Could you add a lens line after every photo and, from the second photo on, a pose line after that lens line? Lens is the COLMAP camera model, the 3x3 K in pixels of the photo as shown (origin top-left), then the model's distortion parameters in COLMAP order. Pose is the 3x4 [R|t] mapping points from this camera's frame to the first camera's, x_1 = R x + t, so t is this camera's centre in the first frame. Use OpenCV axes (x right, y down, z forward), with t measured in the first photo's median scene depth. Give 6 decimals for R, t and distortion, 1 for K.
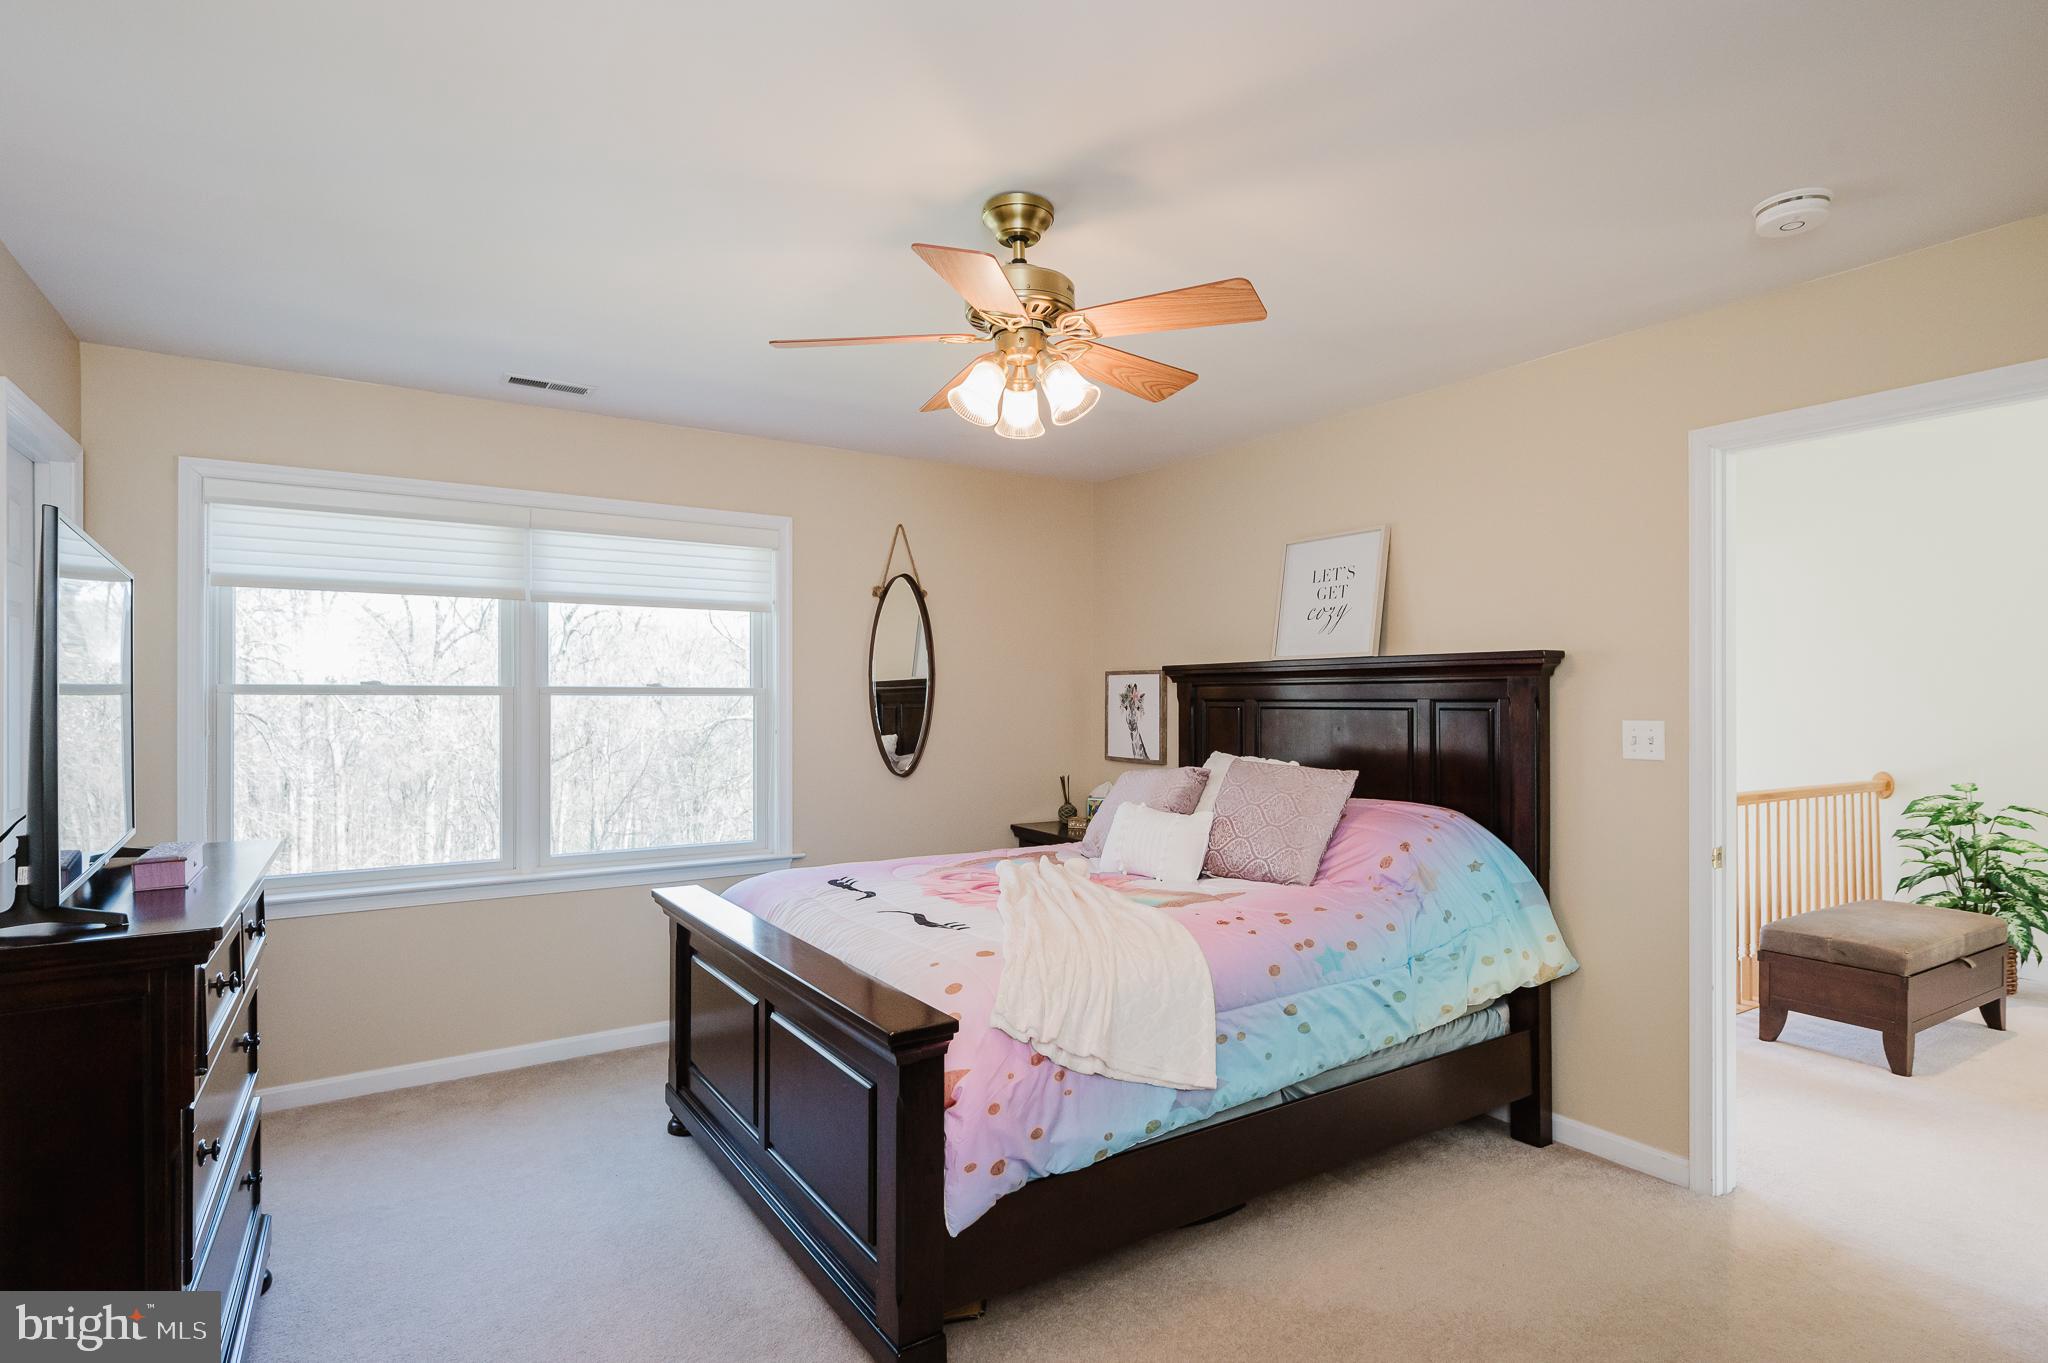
lens RADIAL K [[991.8, 0, 1024.0], [0, 991.8, 681.5], [0, 0, 1]] dist [-0.001361, 0.000311]
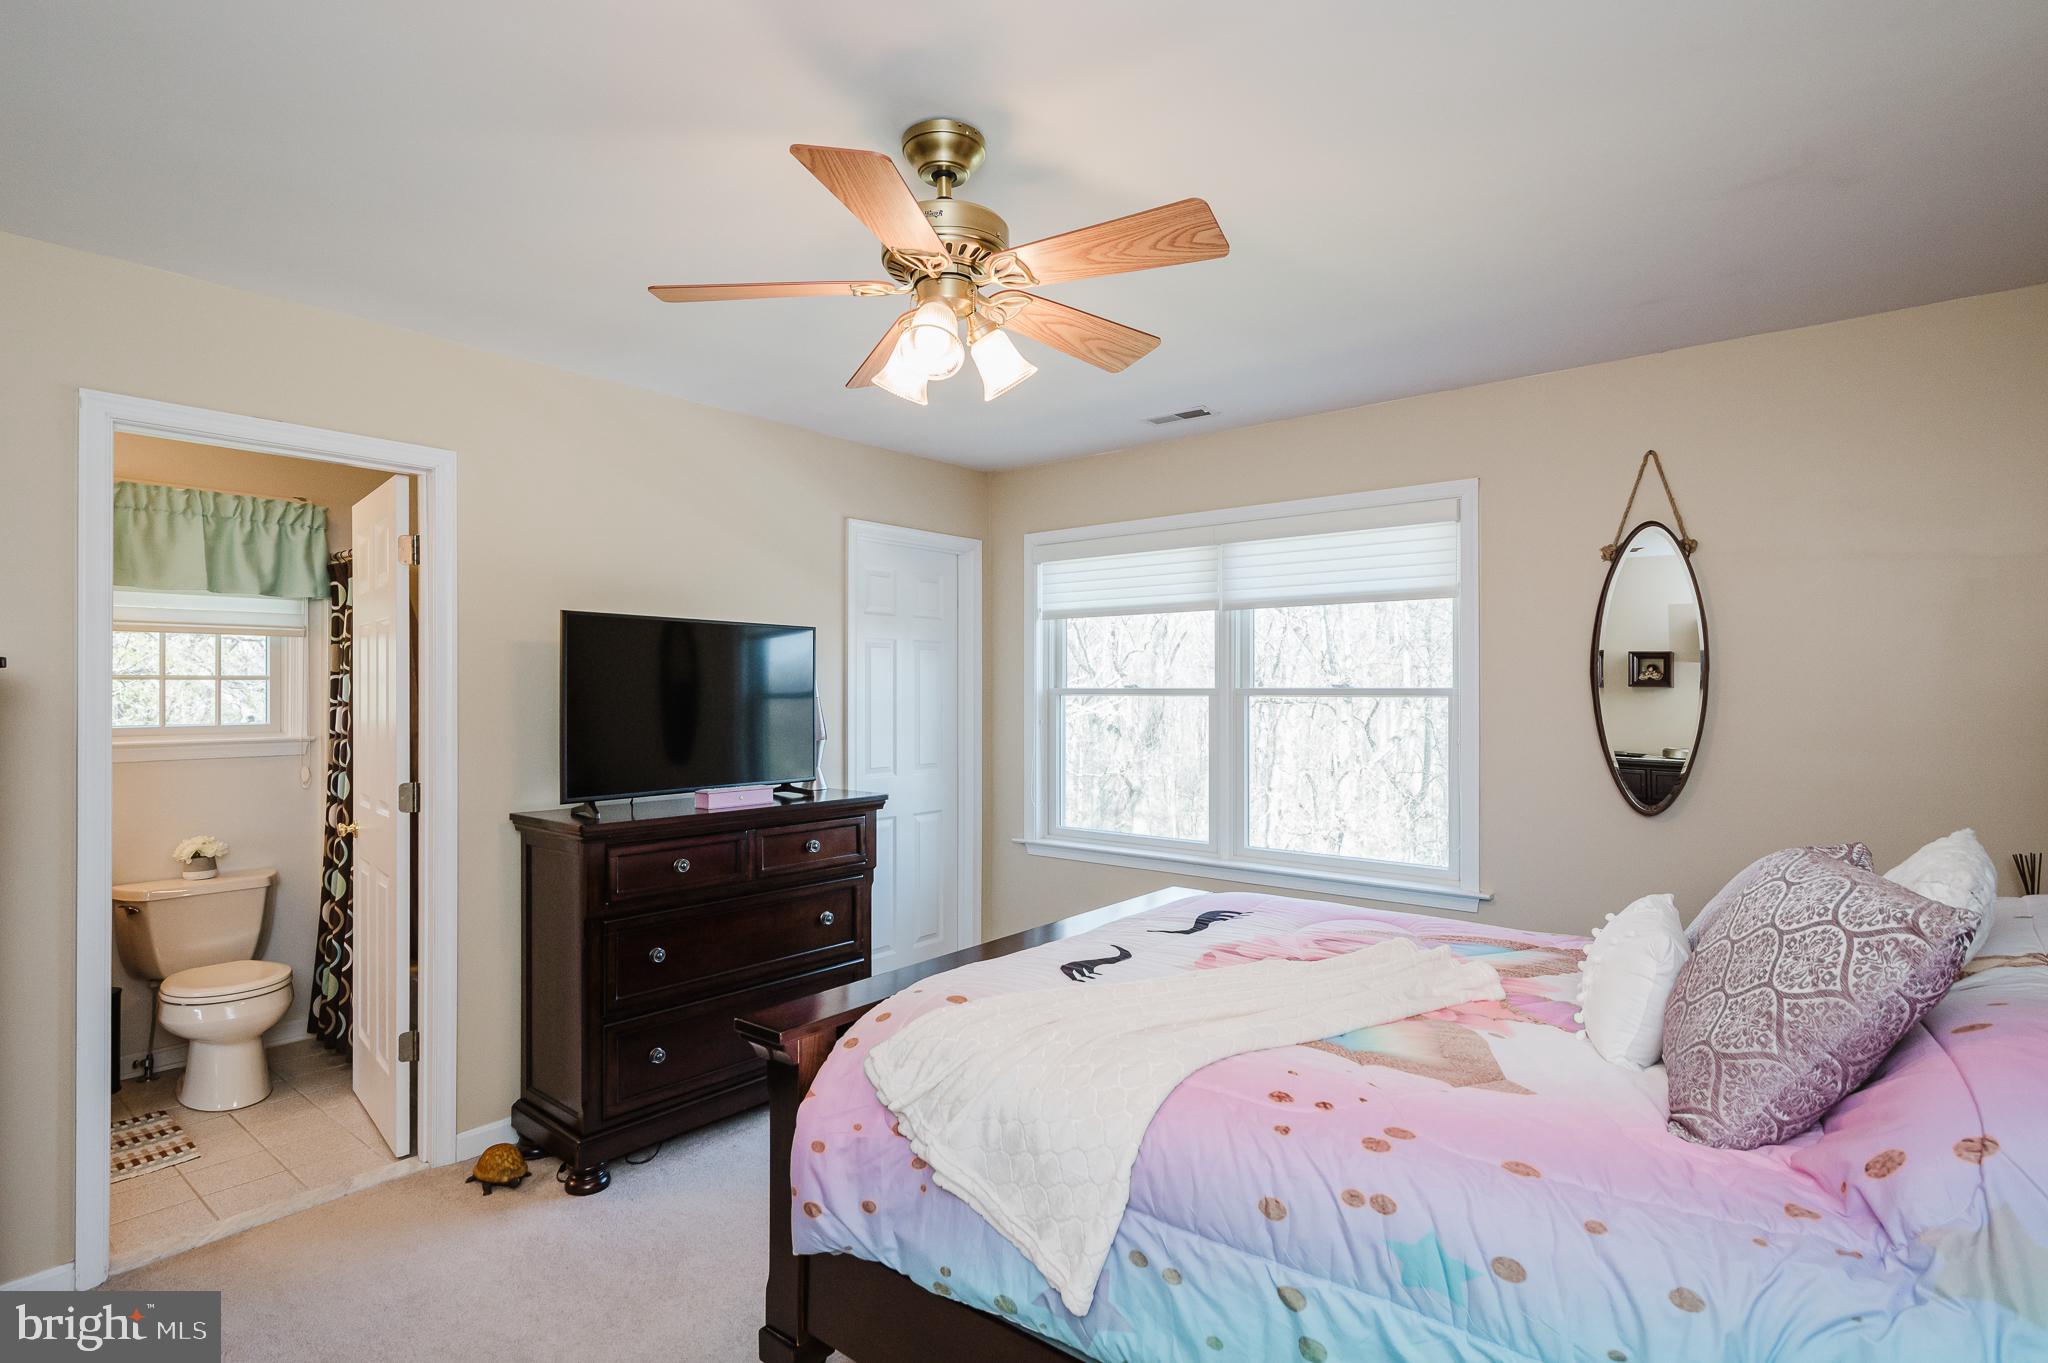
lens RADIAL K [[991.8, 0, 1024.0], [0, 991.8, 681.5], [0, 0, 1]] dist [-0.001361, 0.000311]
pose [[0.335830, -0.009674, -0.941873, 0.519492], [0.015856, 0.999864, -0.004616, -0.001510], [0.941789, -0.013384, 0.335937, 0.490578]]
